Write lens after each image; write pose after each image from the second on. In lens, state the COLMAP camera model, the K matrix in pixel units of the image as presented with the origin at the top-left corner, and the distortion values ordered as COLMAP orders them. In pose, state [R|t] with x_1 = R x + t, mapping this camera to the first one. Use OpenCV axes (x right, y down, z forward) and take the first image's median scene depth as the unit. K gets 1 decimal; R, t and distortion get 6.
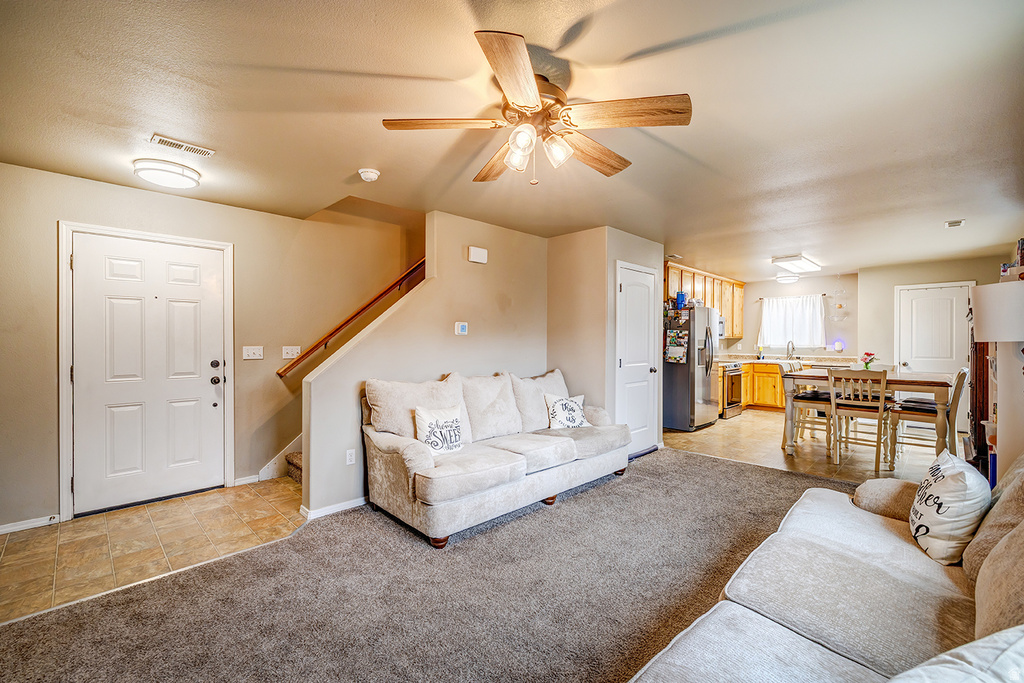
lens RADIAL K [[438.5, 0, 509.1], [0, 438.5, 344.6], [0, 0, 1]] dist [-0.000565, 0.000593]
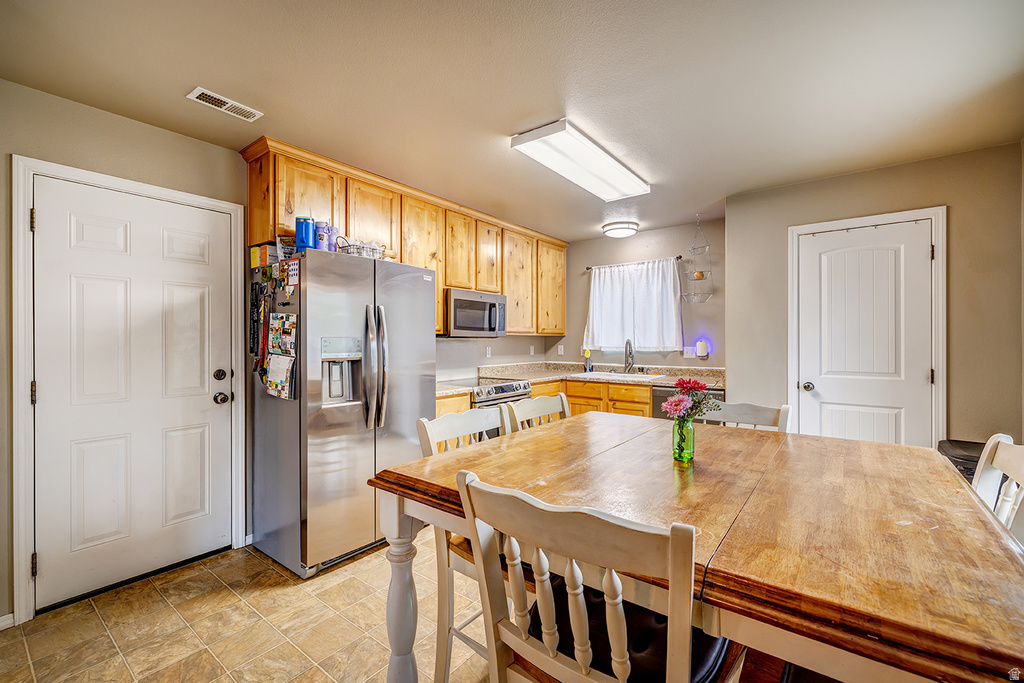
lens RADIAL K [[438.5, 0, 514.6], [0, 438.5, 343.0], [0, 0, 1]] dist [-0.000565, 0.000593]
pose [[0.990341, -0.004119, 0.138593, 0.429858], [0.004814, 0.999977, -0.004678, -0.002531], [-0.138571, 0.005300, 0.990338, 0.471899]]
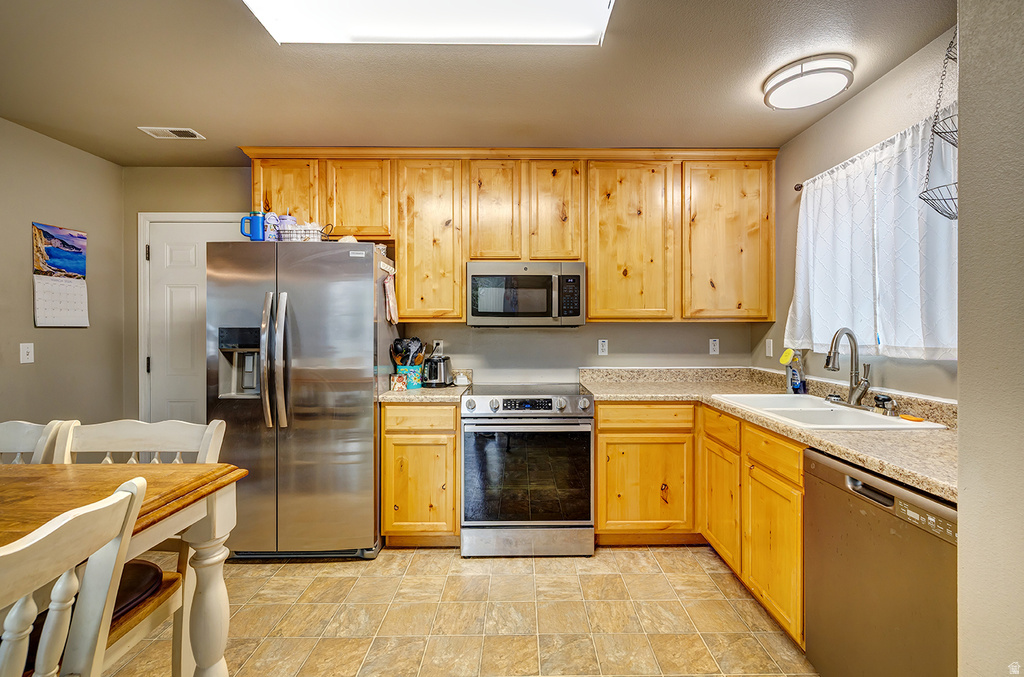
lens RADIAL K [[438.5, 0, 515.9], [0, 438.5, 331.6], [0, 0, 1]] dist [-0.000565, 0.000593]
pose [[0.717886, -0.000820, -0.696160, 0.701036], [-0.004610, 0.999972, -0.005932, -0.004971], [0.696145, 0.007468, 0.717862, 0.714551]]
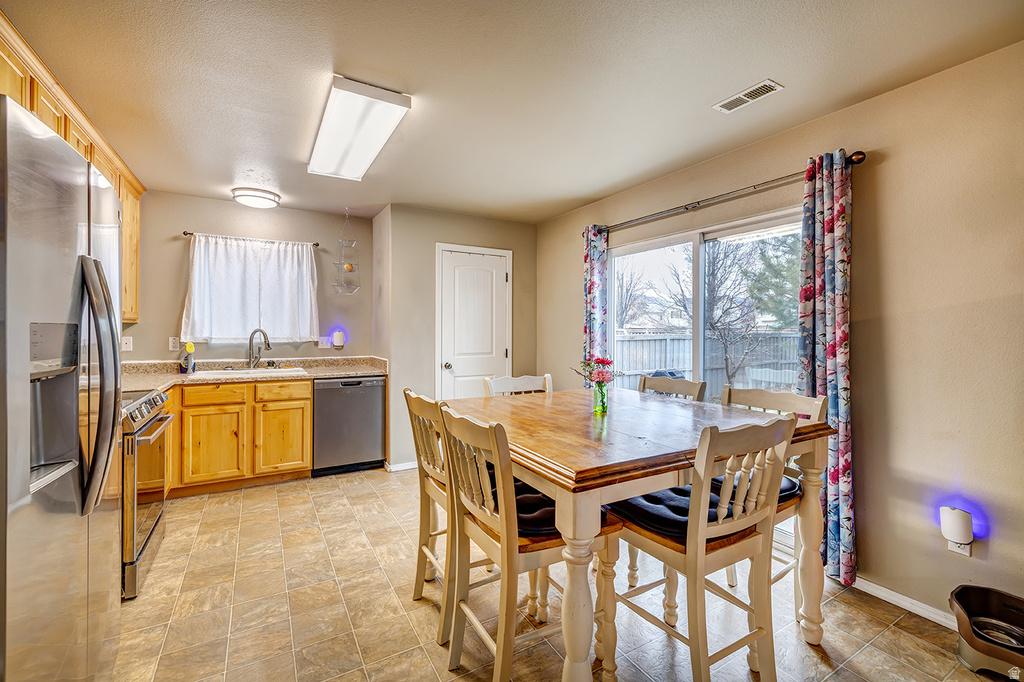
lens RADIAL K [[438.5, 0, 513.3], [0, 438.5, 330.3], [0, 0, 1]] dist [-0.000565, 0.000593]
pose [[0.251911, 0.000628, 0.967750, 0.252780], [0.006866, 0.999973, -0.002437, -0.004620], [-0.967726, 0.007258, 0.251900, 0.623996]]
